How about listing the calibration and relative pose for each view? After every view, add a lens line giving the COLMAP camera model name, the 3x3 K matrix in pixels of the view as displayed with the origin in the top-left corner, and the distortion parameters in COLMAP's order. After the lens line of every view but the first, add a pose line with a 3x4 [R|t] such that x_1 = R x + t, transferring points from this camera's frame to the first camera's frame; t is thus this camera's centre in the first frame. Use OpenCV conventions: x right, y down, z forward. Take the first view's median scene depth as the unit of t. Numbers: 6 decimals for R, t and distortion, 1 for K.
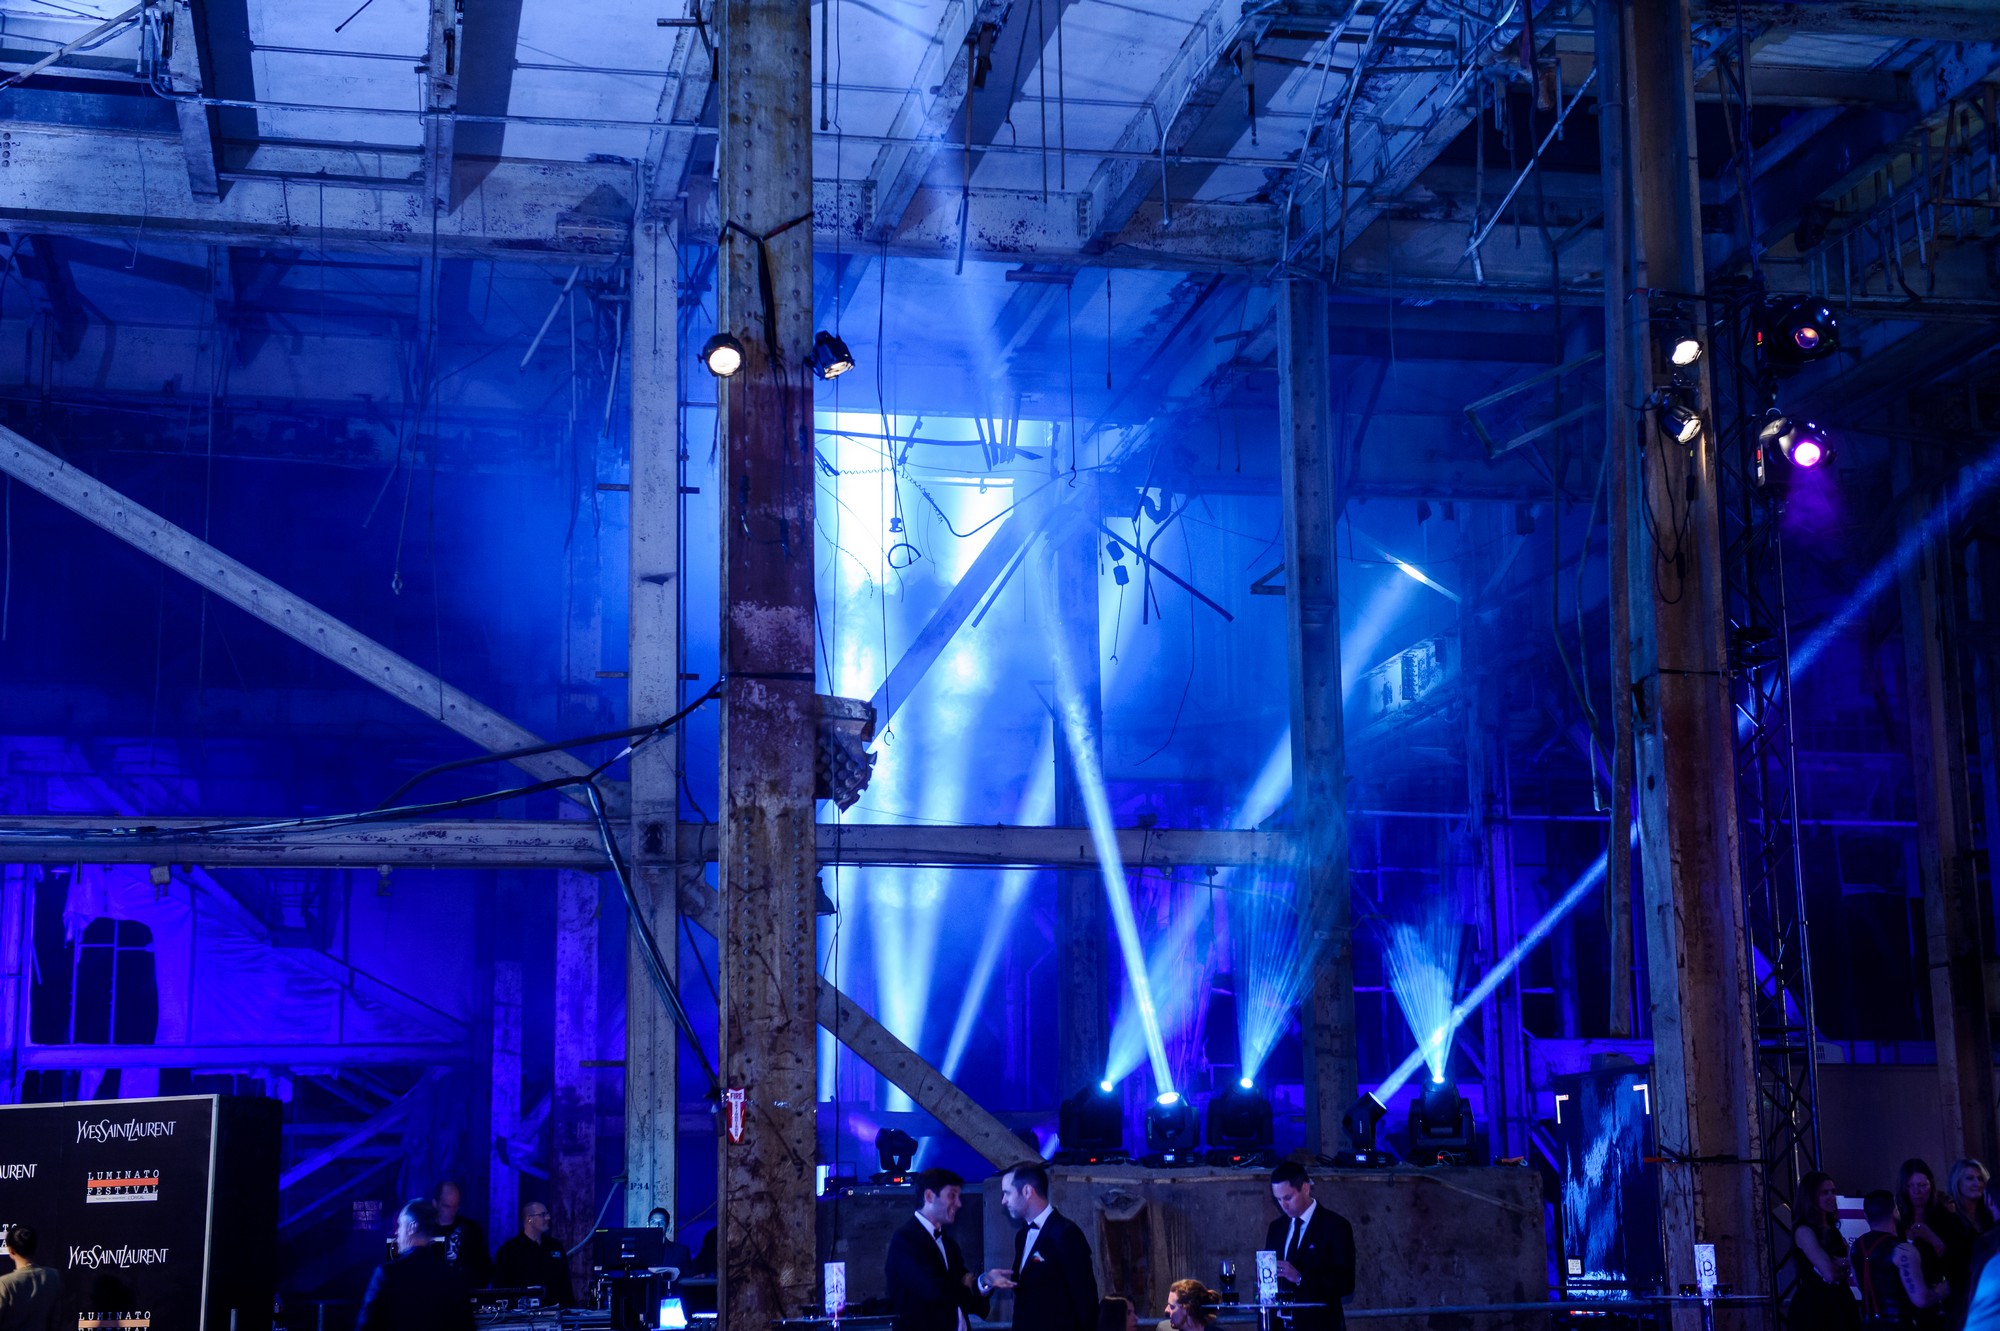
lens RADIAL K [[3026.2, 0, 1000.0], [0, 3026.2, 665.5], [0, 0, 1]] dist [0.146162, 0.037409]
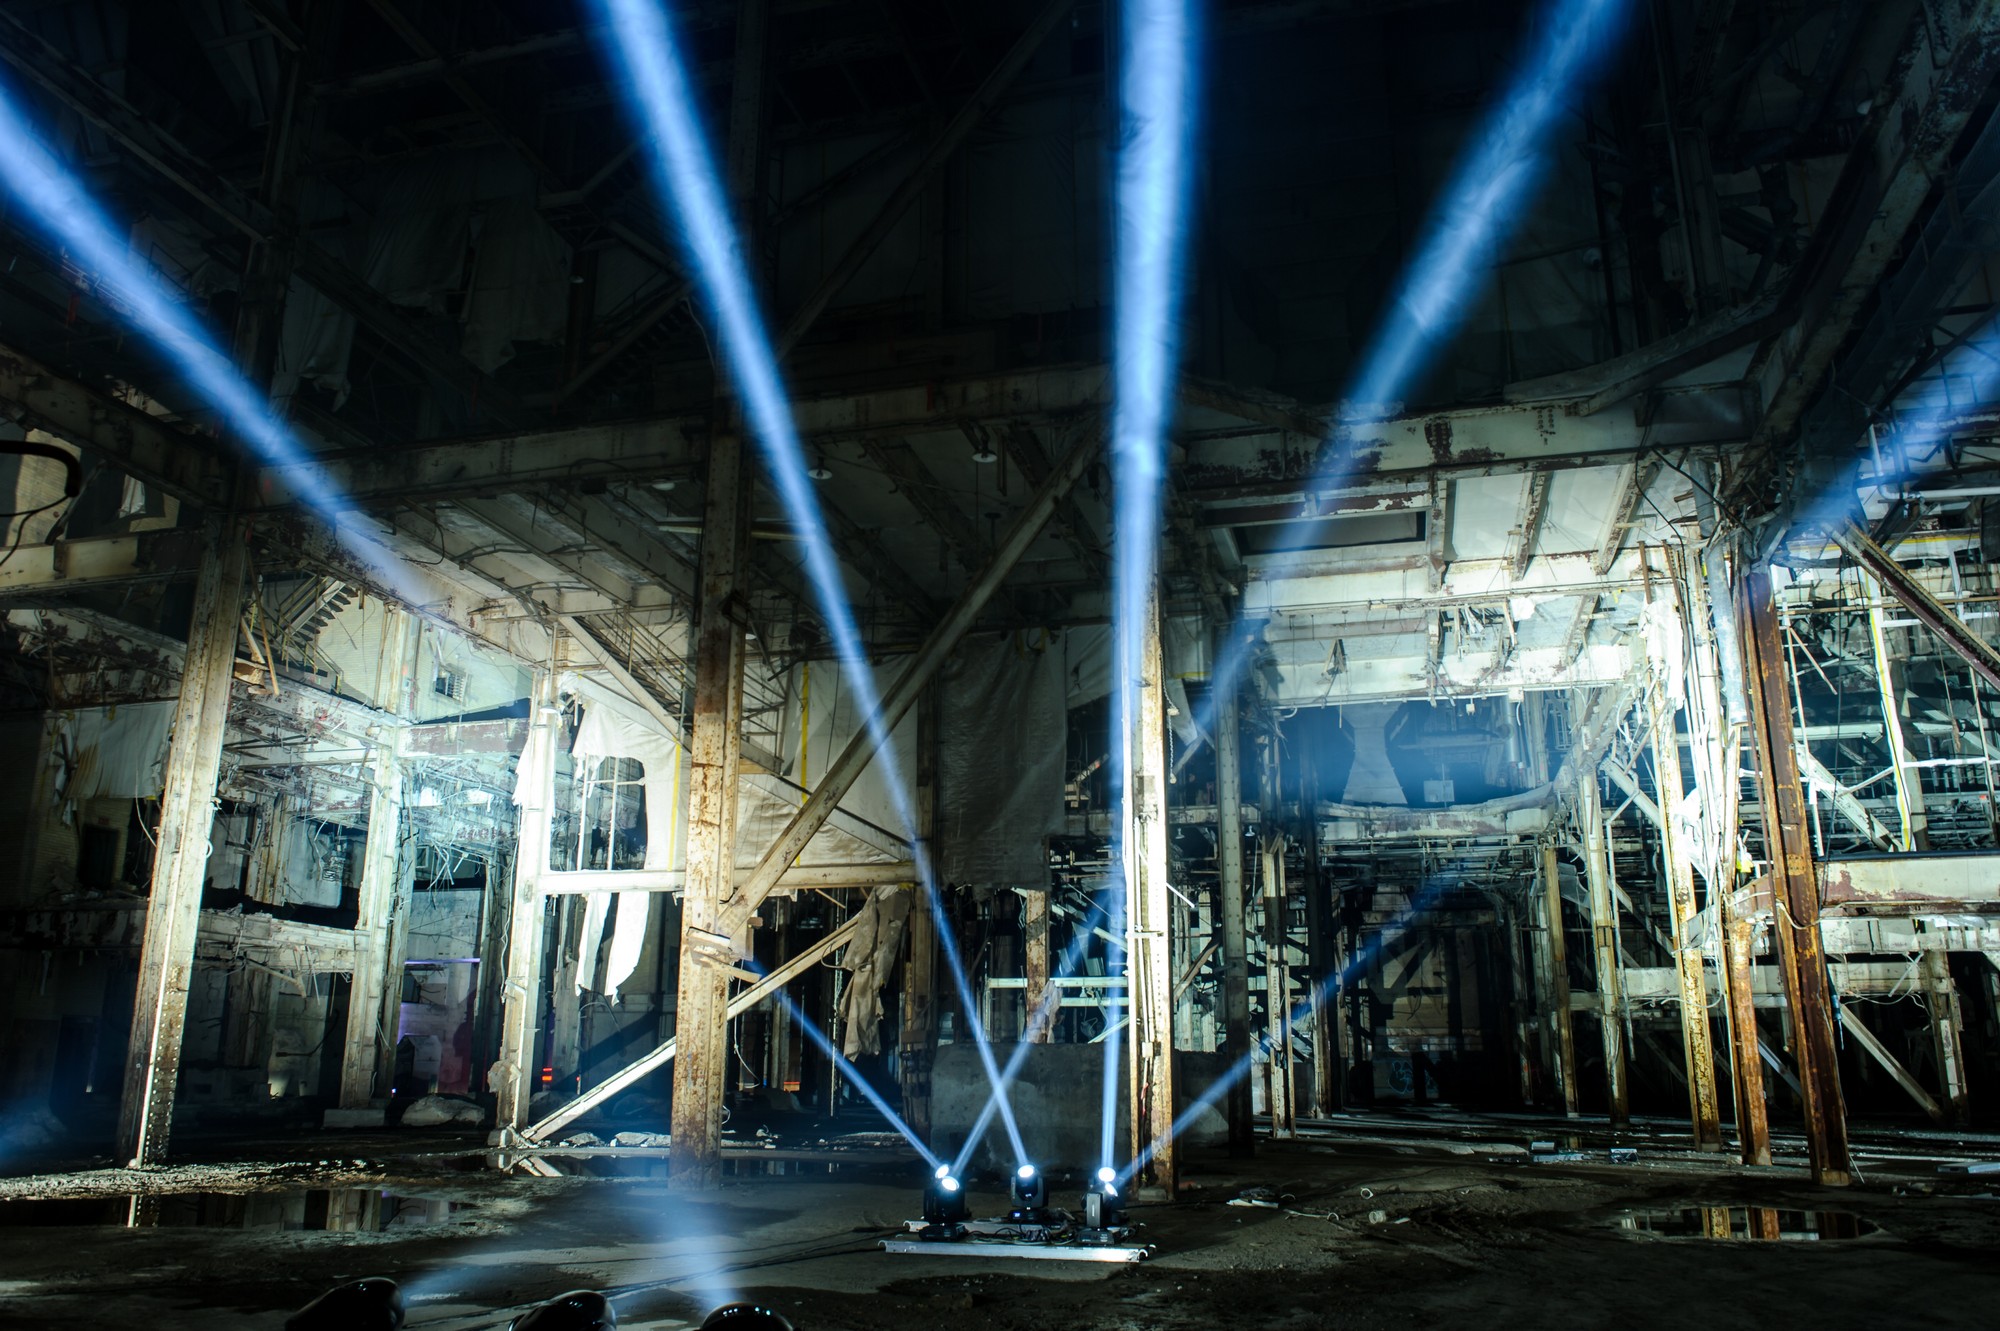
lens RADIAL K [[1502.4, 0, 1000.0], [0, 1502.4, 665.5], [0, 0, 1]] dist [-0.022005, -0.008816]
pose [[0.892695, -0.100513, -0.439309, 0.074794], [0.066735, 0.993547, -0.091714, 0.109456], [0.445692, 0.052555, 0.893642, 0.583841]]
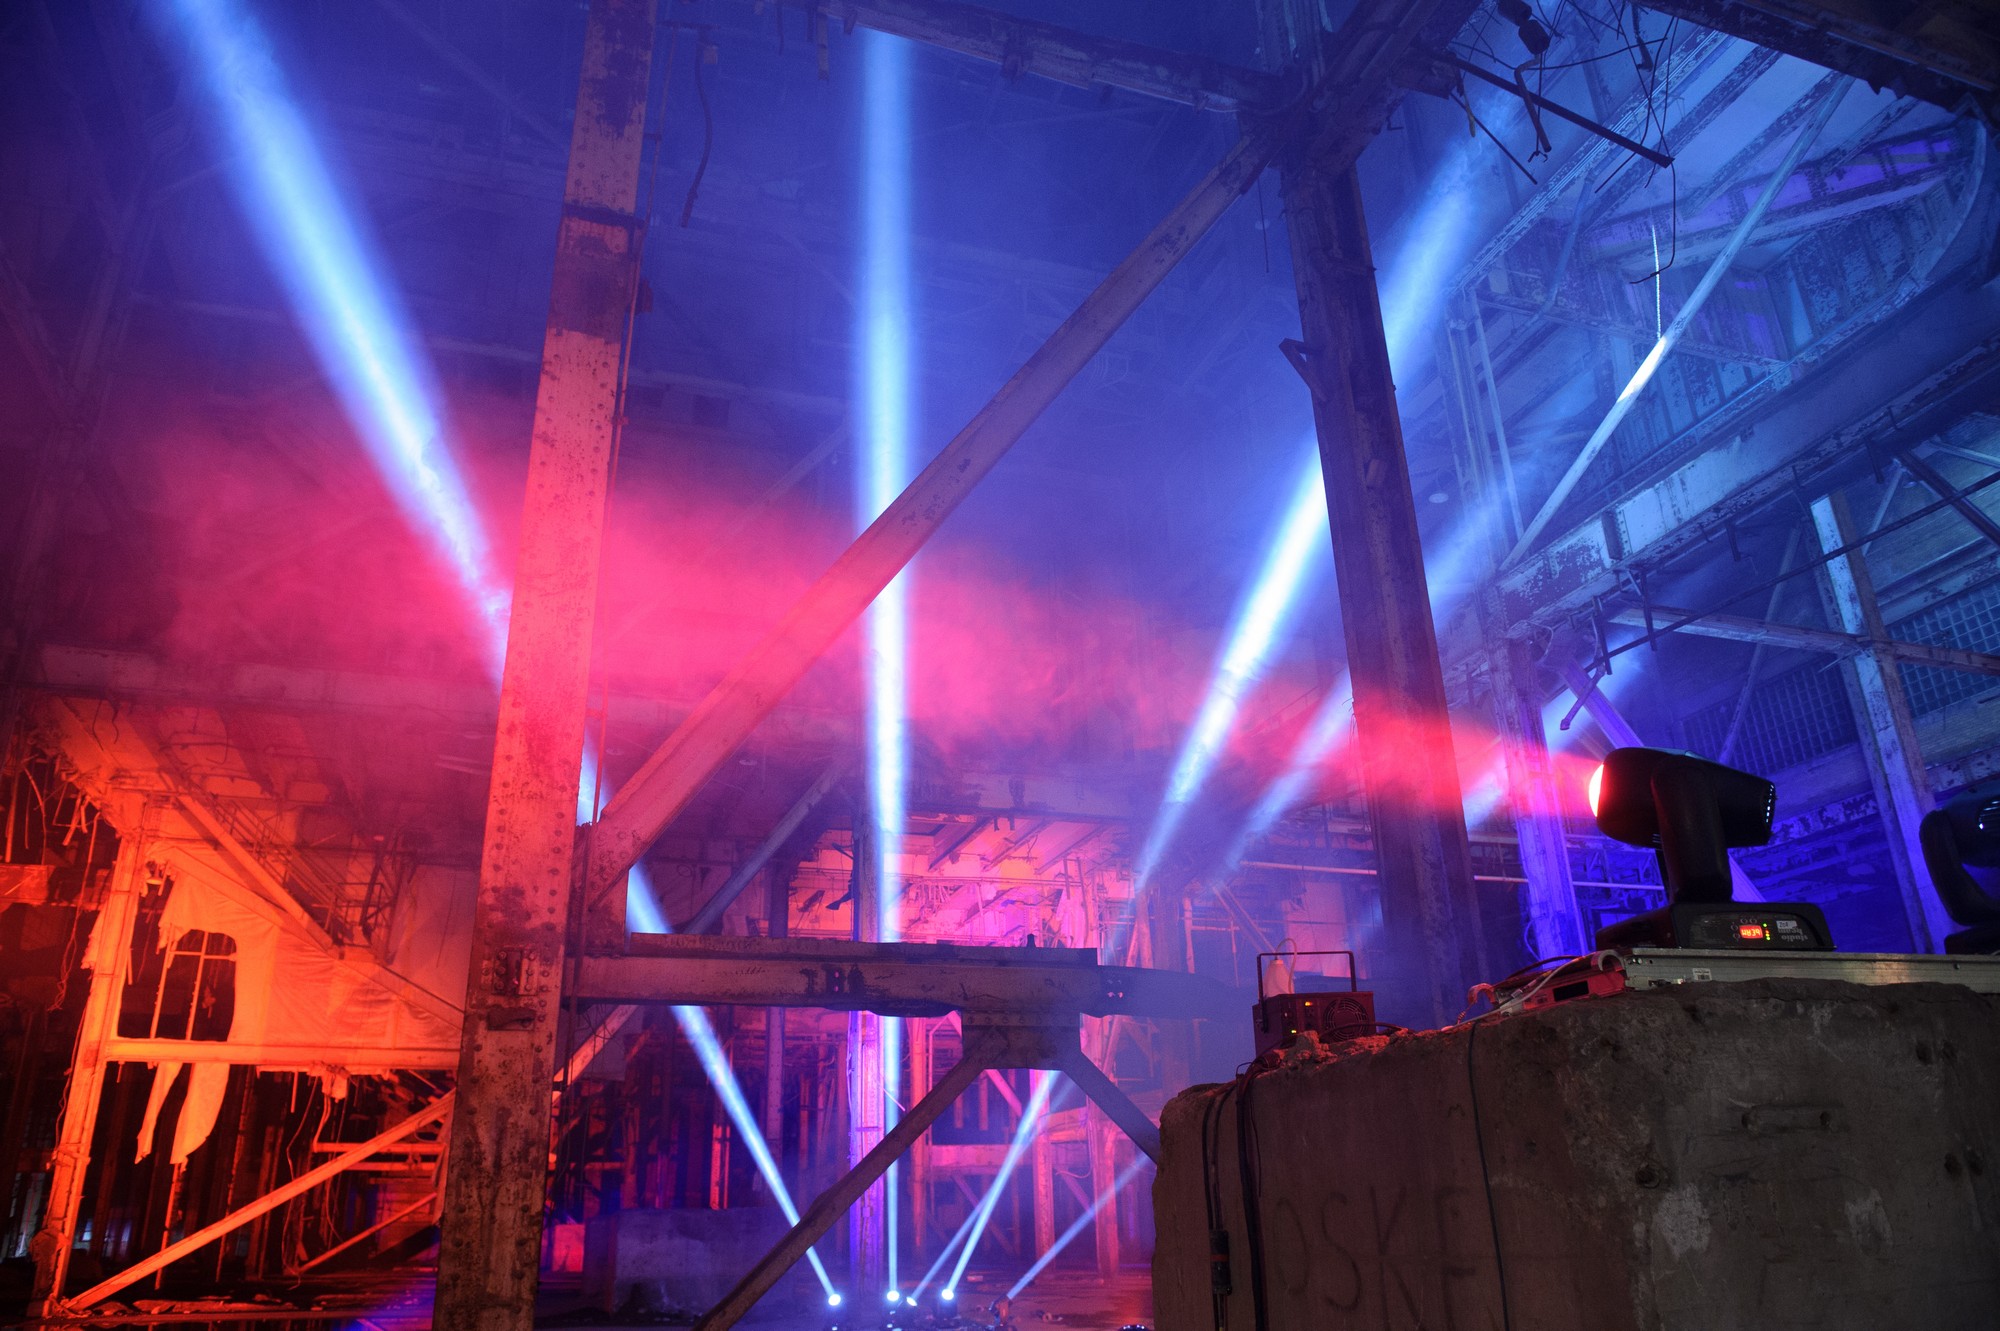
lens RADIAL K [[1373.2, 0, 1000.0], [0, 1373.2, 665.5], [0, 0, 1]] dist [-0.050572, 0.003241]
pose [[0.992681, 0.035500, 0.115433, -0.053203], [-0.011187, 0.978741, -0.204797, 0.086079], [-0.120250, 0.202006, 0.971974, 0.452427]]
